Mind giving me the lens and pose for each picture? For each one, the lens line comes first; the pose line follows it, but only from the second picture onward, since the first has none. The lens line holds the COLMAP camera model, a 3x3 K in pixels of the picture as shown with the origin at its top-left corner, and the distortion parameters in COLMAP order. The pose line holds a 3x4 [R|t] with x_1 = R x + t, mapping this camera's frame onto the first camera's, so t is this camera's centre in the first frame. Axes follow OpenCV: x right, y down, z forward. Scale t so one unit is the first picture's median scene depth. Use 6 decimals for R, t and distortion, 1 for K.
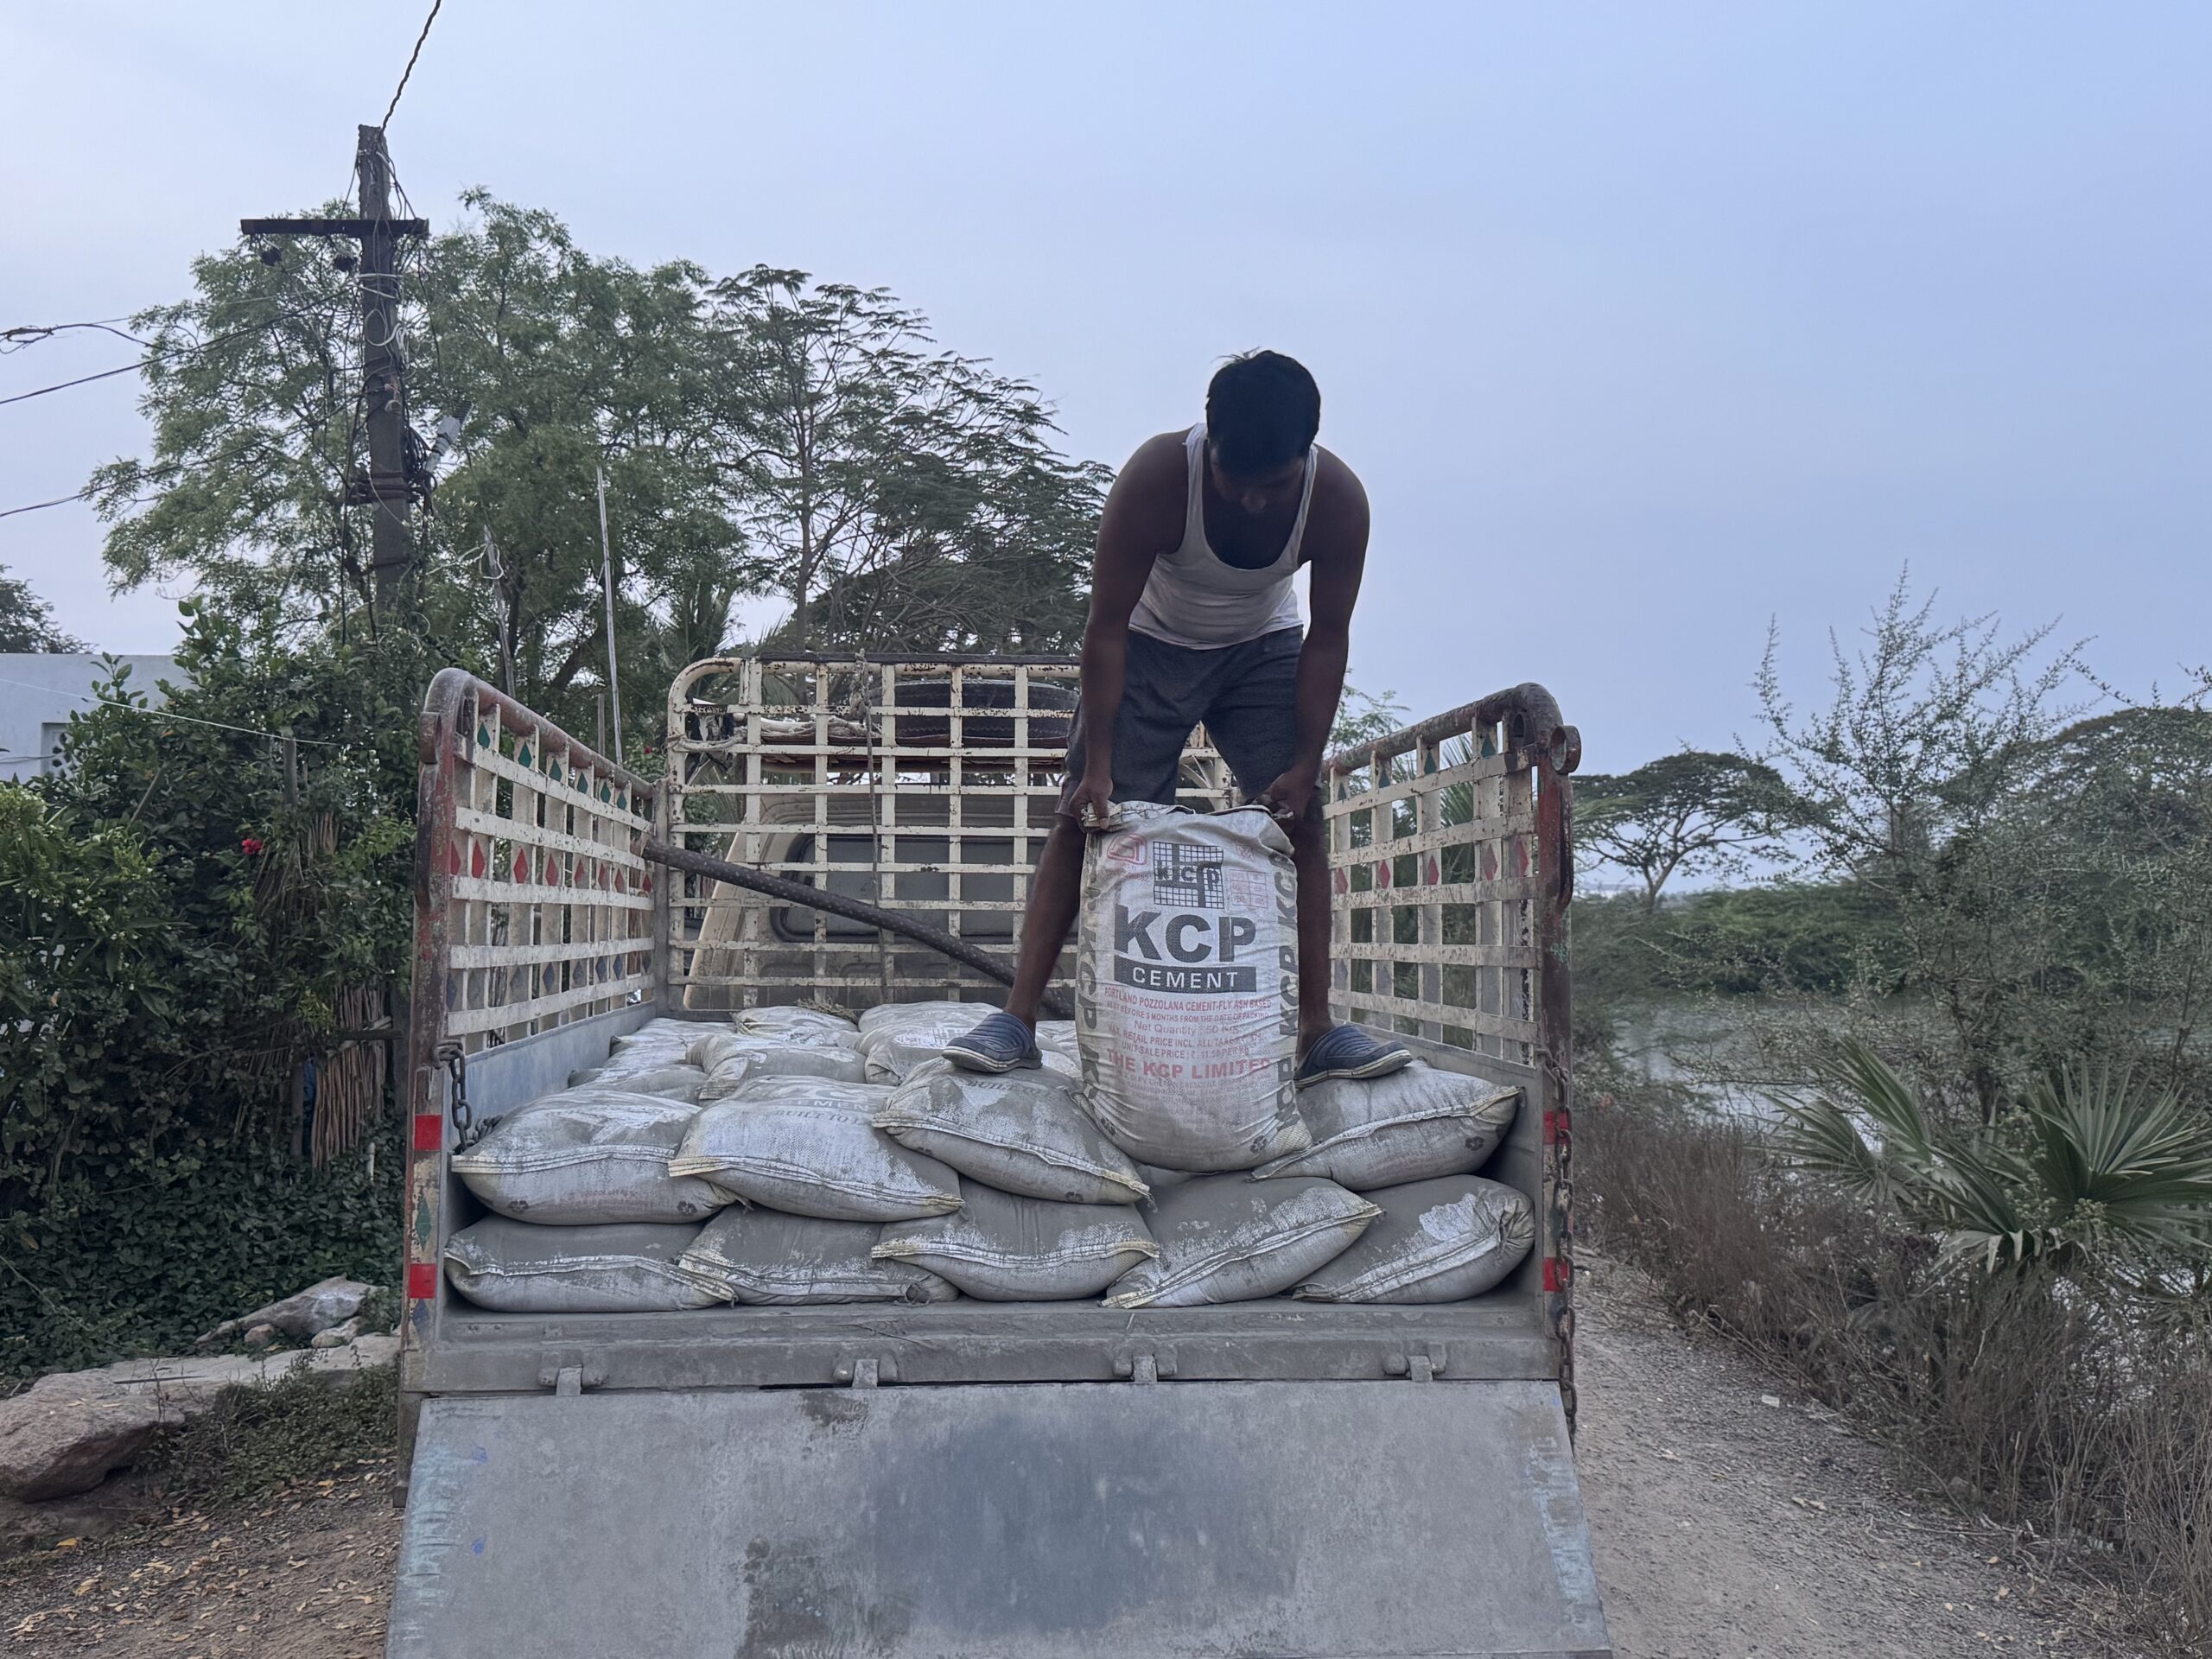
lens RADIAL K [[2184.6, 0, 1102.9], [0, 2184.6, 828.0], [0, 0, 1]] dist [0.078263, 0.000000]
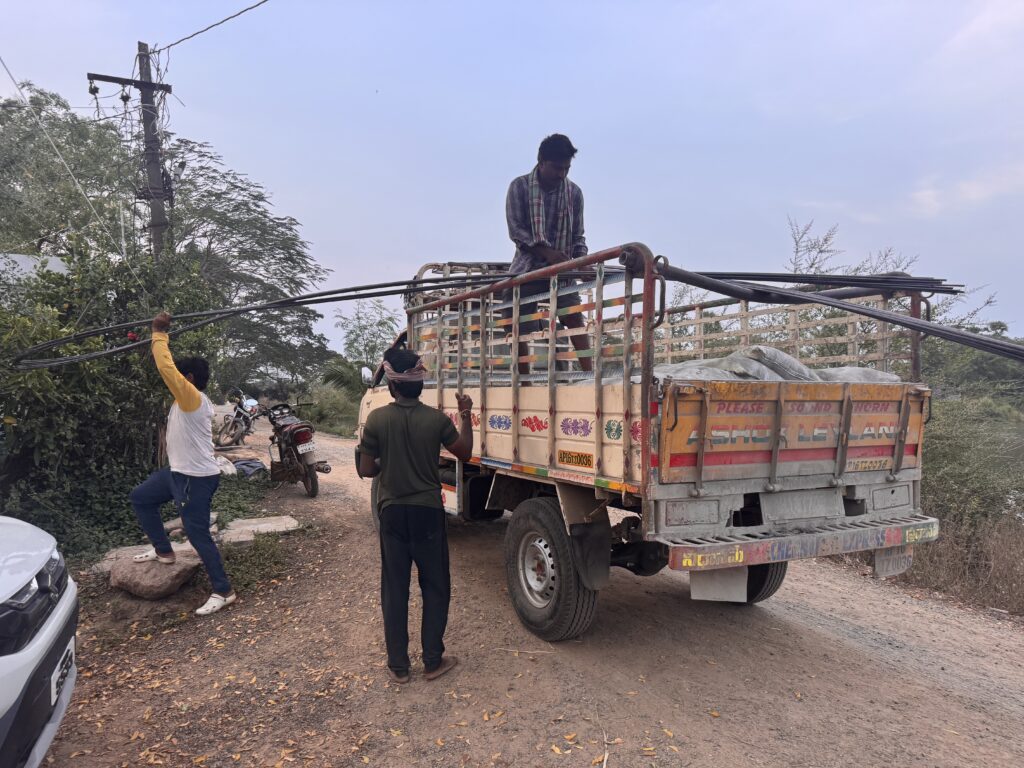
lens RADIAL K [[738.0, 0, 511.4], [0, 738.0, 383.3], [0, 0, 1]] dist [0.064388, -0.085419]
pose [[0.914435, -0.001837, 0.404728, -0.128355], [-0.009886, 0.999590, 0.026873, 0.012766], [-0.404612, -0.028575, 0.914042, 0.035723]]
